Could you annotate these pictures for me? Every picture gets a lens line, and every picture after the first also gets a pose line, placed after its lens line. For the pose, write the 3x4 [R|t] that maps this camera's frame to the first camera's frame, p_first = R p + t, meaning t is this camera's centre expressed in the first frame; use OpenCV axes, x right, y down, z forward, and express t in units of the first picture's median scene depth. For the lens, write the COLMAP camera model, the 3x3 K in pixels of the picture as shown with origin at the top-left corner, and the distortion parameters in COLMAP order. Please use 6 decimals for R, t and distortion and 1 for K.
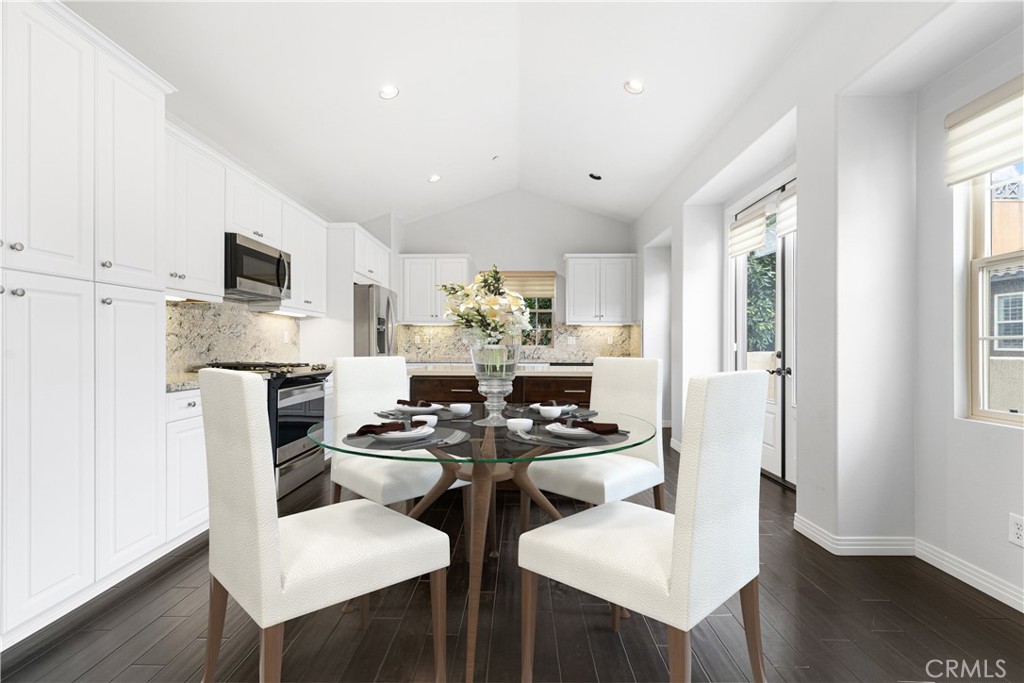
lens RADIAL K [[446.2, 0, 515.0], [0, 446.2, 348.7], [0, 0, 1]] dist [0.003536, -0.000921]
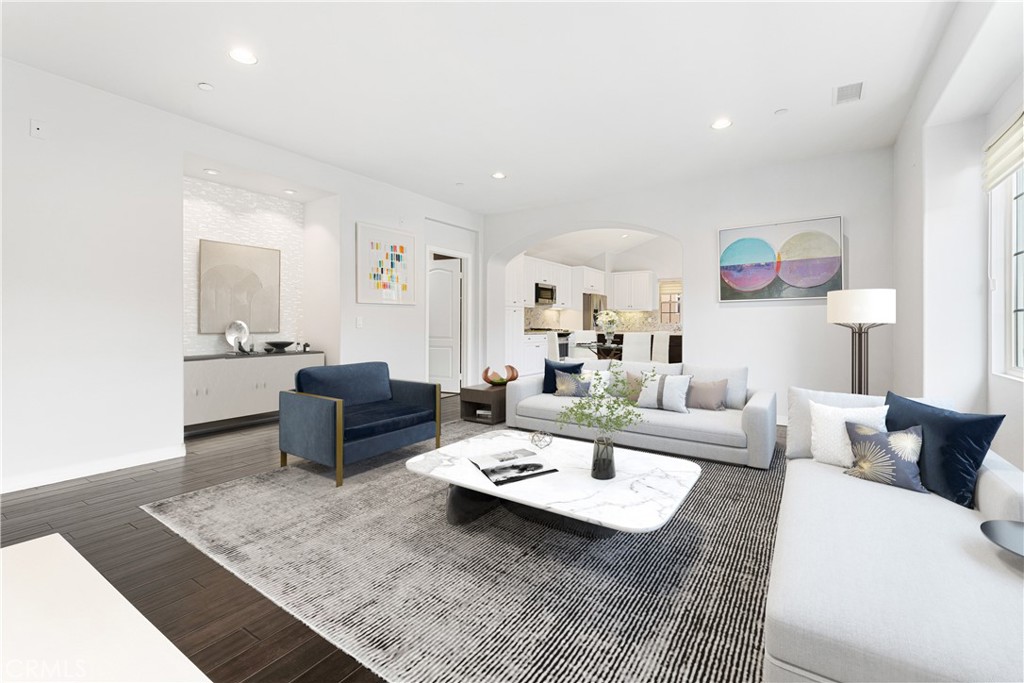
lens RADIAL K [[446.2, 0, 509.2], [0, 446.2, 330.5], [0, 0, 1]] dist [0.003536, -0.000921]
pose [[0.832081, 0.006923, -0.554611, 0.679189], [-0.005371, 0.999976, 0.004425, 0.030161], [0.554628, -0.000703, 0.832098, -1.249791]]
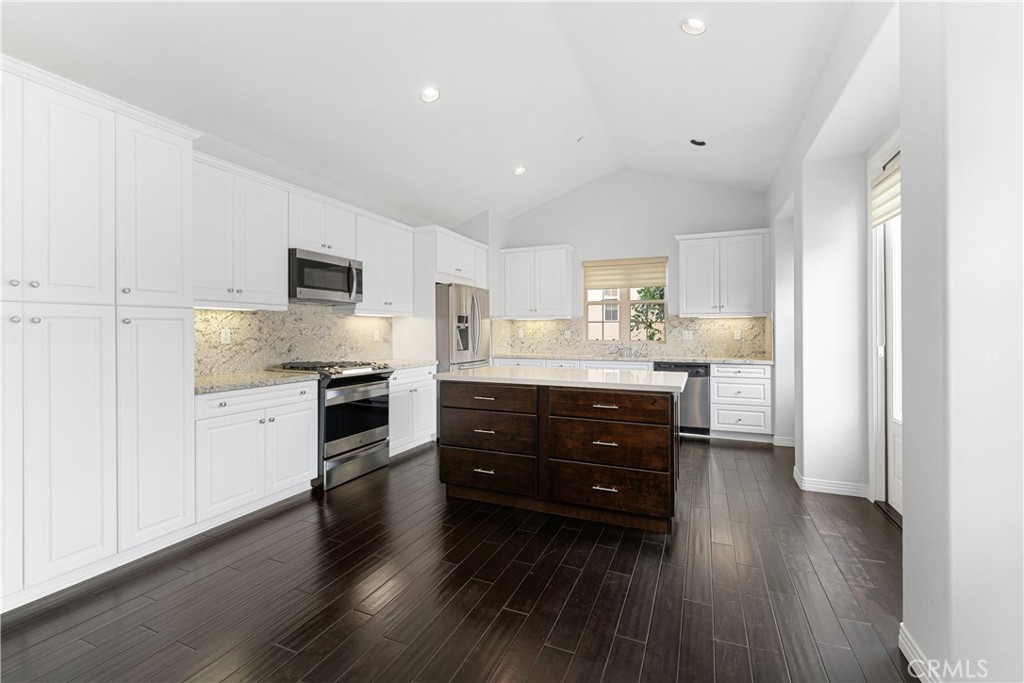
lens RADIAL K [[446.2, 0, 517.0], [0, 446.2, 332.2], [0, 0, 1]] dist [0.003536, -0.000921]
pose [[0.927292, -0.001153, -0.374338, 0.253605], [-0.000668, 0.999989, -0.004732, -0.034779], [0.374339, 0.004638, 0.927280, 0.135794]]
